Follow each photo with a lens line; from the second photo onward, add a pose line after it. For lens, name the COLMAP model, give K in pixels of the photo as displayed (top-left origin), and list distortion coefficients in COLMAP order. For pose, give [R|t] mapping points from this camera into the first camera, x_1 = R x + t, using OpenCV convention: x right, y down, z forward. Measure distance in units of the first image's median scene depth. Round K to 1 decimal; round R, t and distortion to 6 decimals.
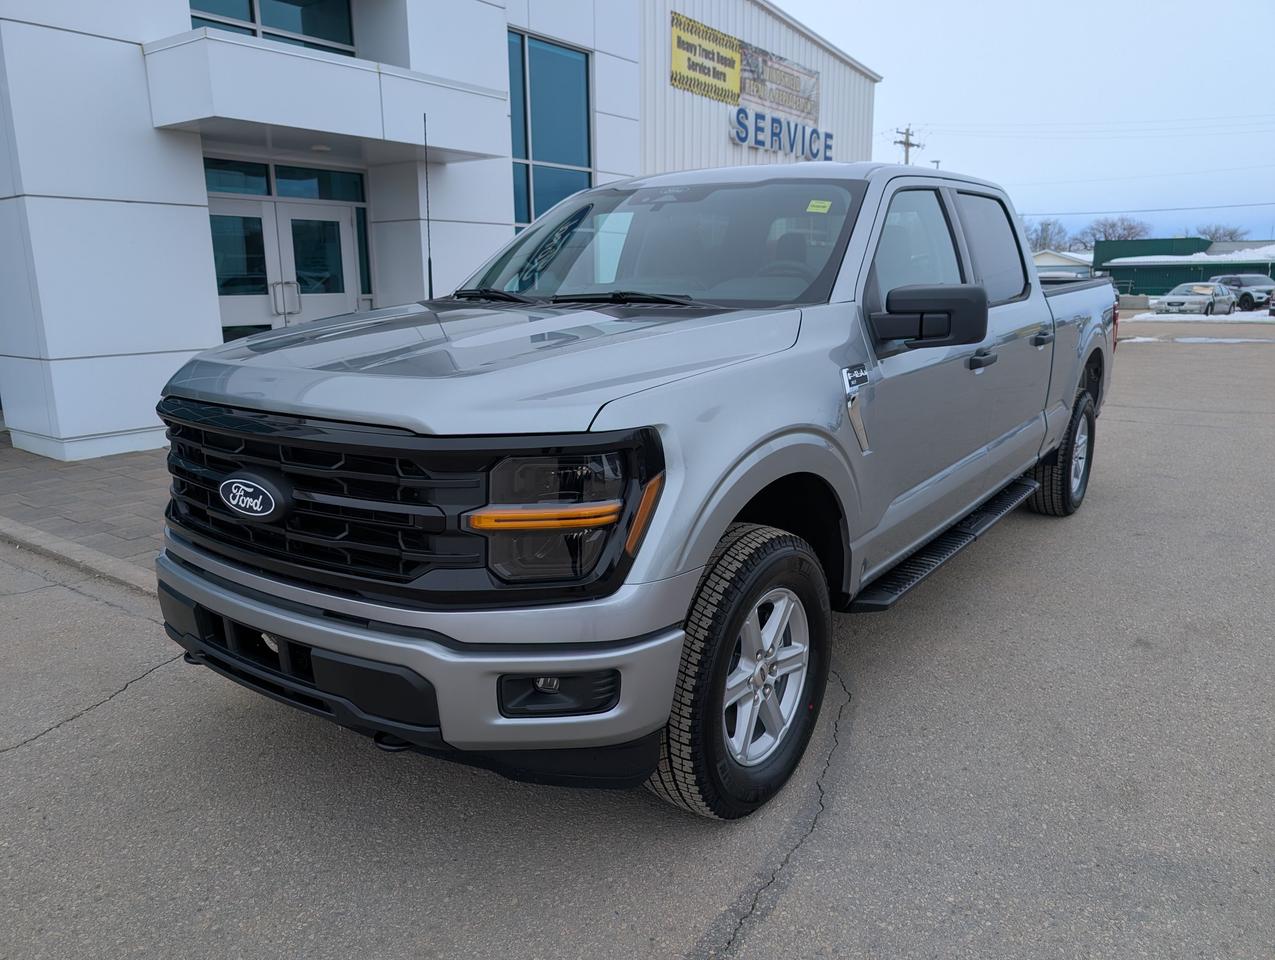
lens RADIAL K [[899.5, 0, 637.5], [0, 899.5, 480.0], [0, 0, 1]] dist [-0.003145, 0.000512]
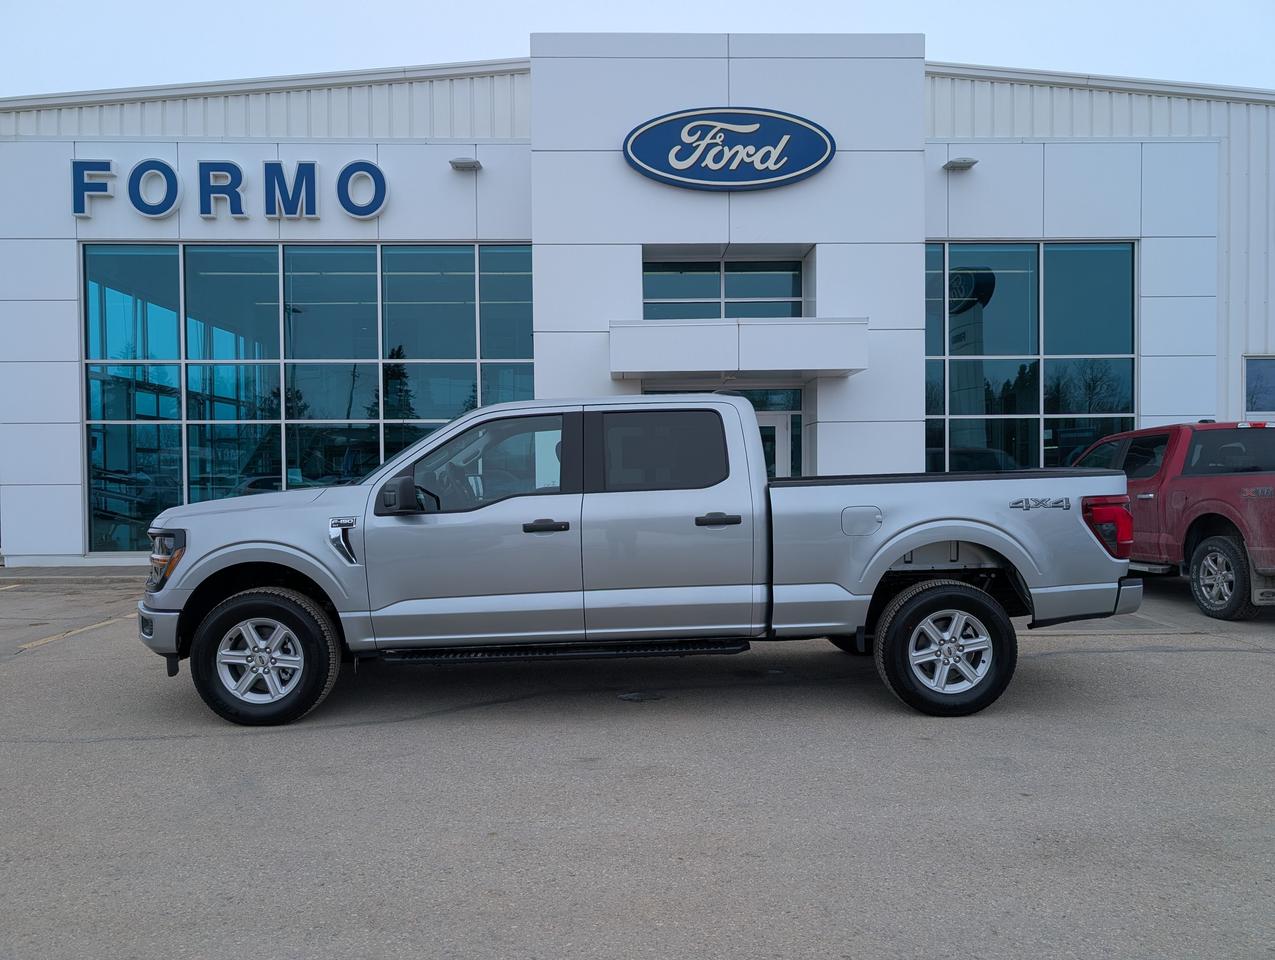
lens RADIAL K [[885.7, 0, 637.5], [0, 885.7, 480.0], [0, 0, 1]] dist [-0.000093, 0.000109]
pose [[0.626232, 0.006506, -0.779610, 0.308293], [-0.164486, 0.978559, -0.123960, -0.011141], [0.762088, 0.205863, 0.613875, 0.042877]]
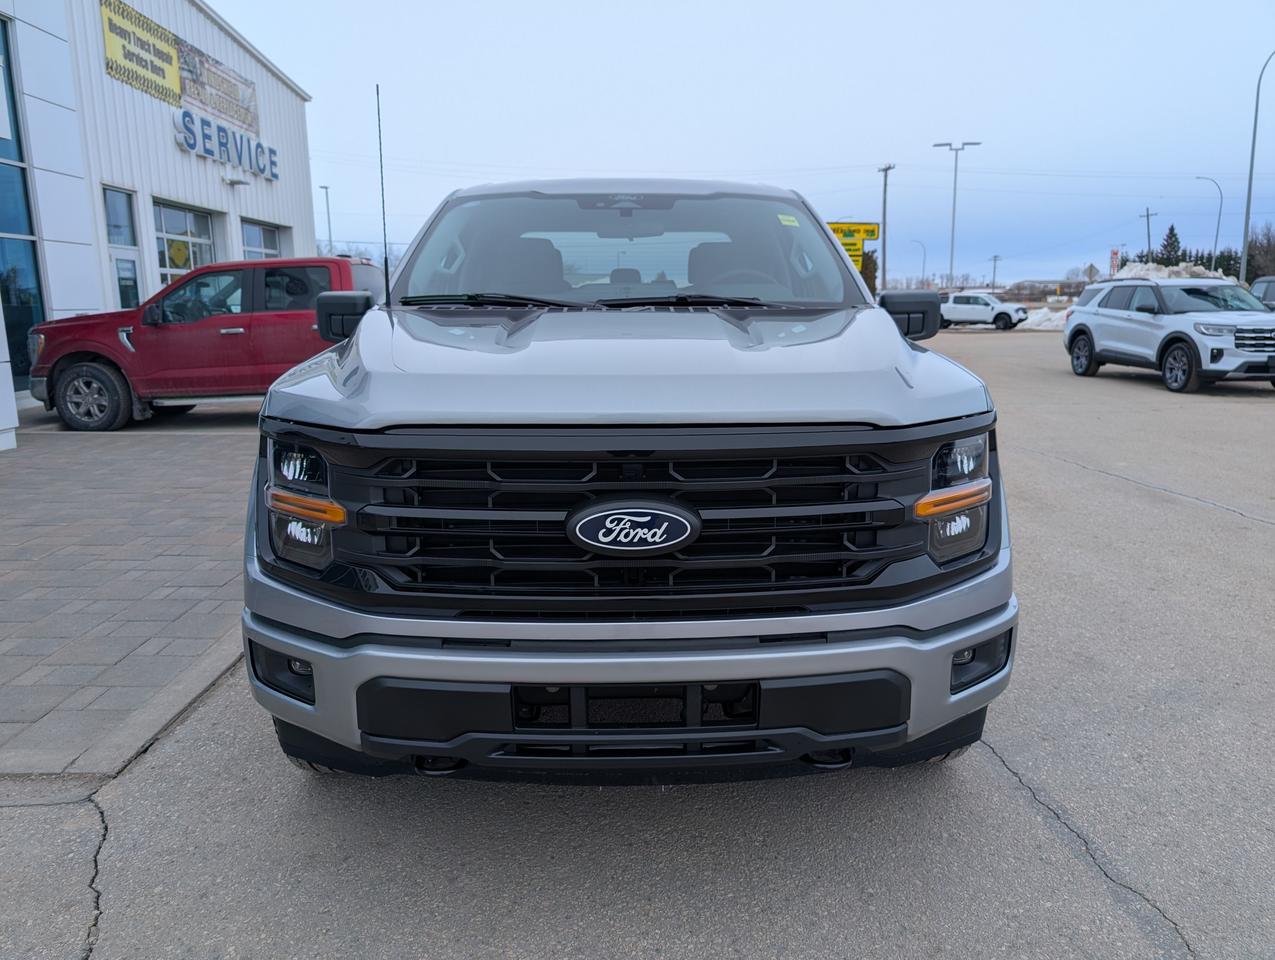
lens RADIAL K [[909.1, 0, 637.5], [0, 909.1, 480.0], [0, 0, 1]] dist [0.001702, -0.004177]
pose [[0.798515, -0.111997, 0.591464, -0.110469], [0.129910, 0.991449, 0.012348, -0.004277], [-0.587790, 0.066977, 0.806237, 0.038041]]
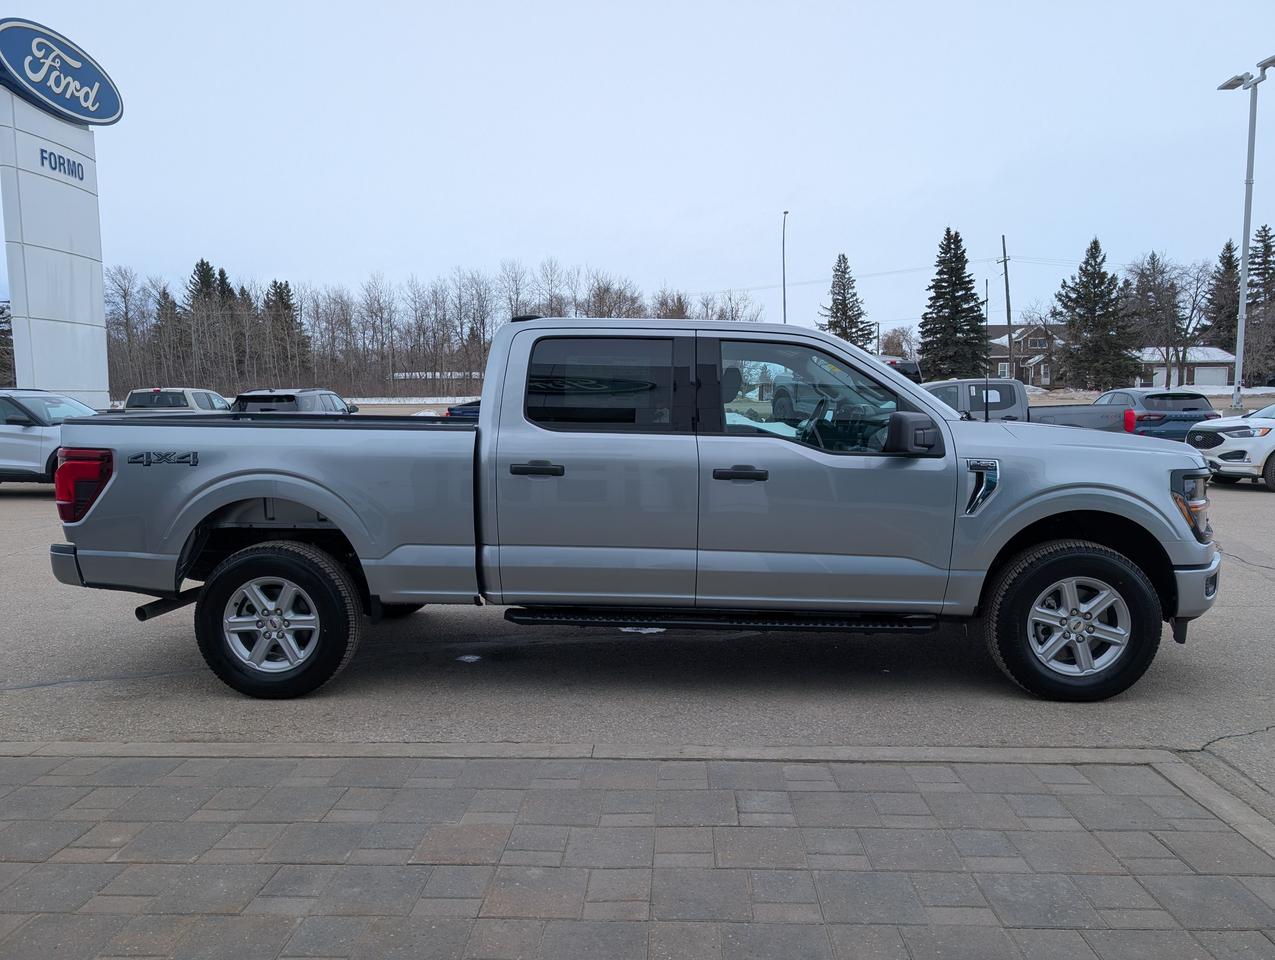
lens RADIAL K [[909.6, 0, 637.5], [0, 909.6, 480.0], [0, 0, 1]] dist [0.003446, 0.003725]
pose [[-0.541769, -0.062434, 0.838205, -0.203492], [0.195795, 0.960430, 0.198089, -0.092356], [-0.817405, 0.271435, -0.508107, 0.406666]]
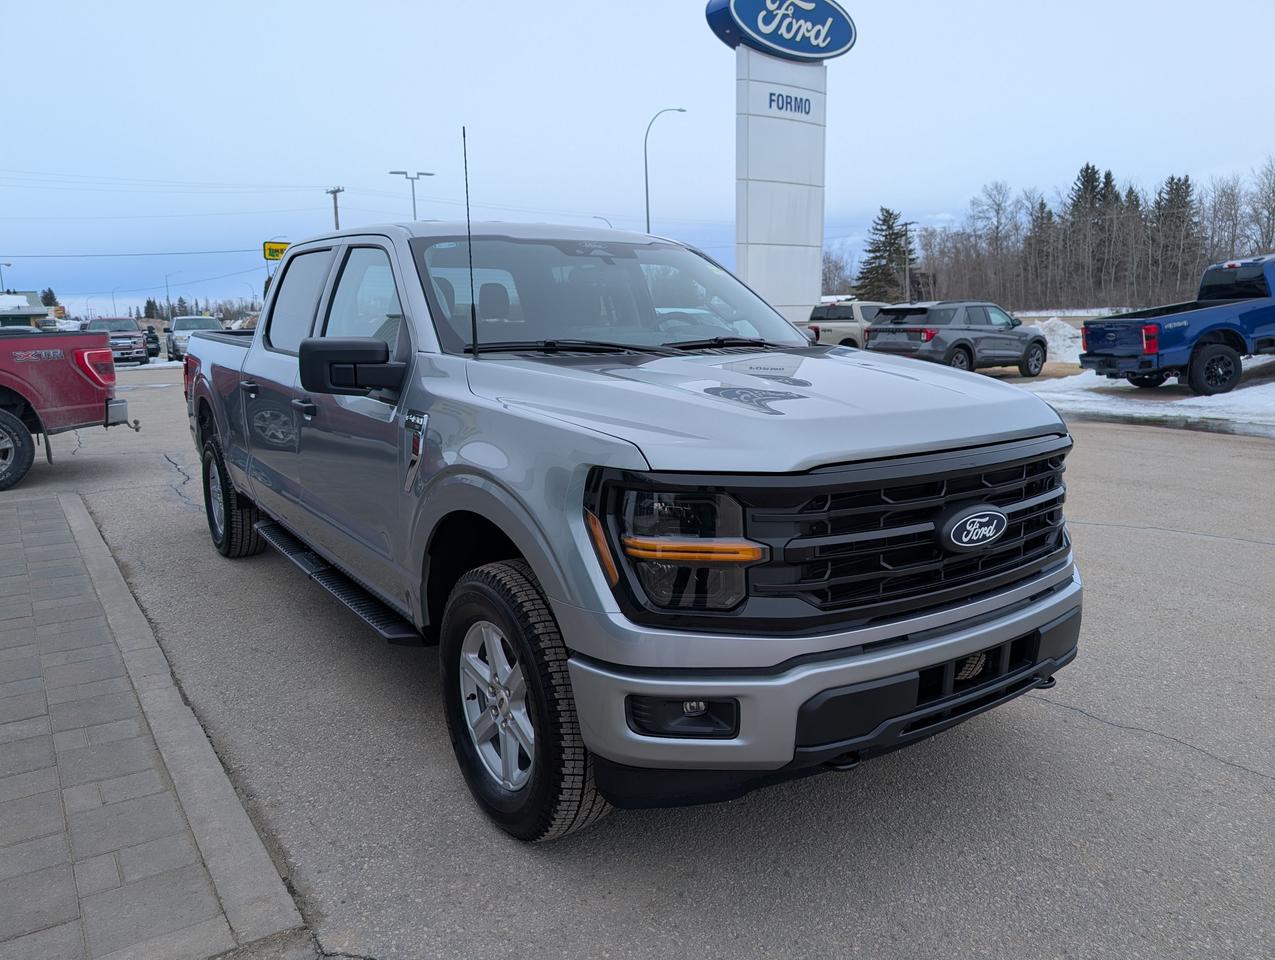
lens RADIAL K [[909.6, 0, 637.5], [0, 909.6, 480.0], [0, 0, 1]] dist [0.003446, 0.003725]
pose [[0.338875, -0.160002, 0.927126, -0.187314], [0.214009, 0.972709, 0.089646, -0.026409], [-0.916168, 0.168035, 0.363869, 0.115938]]
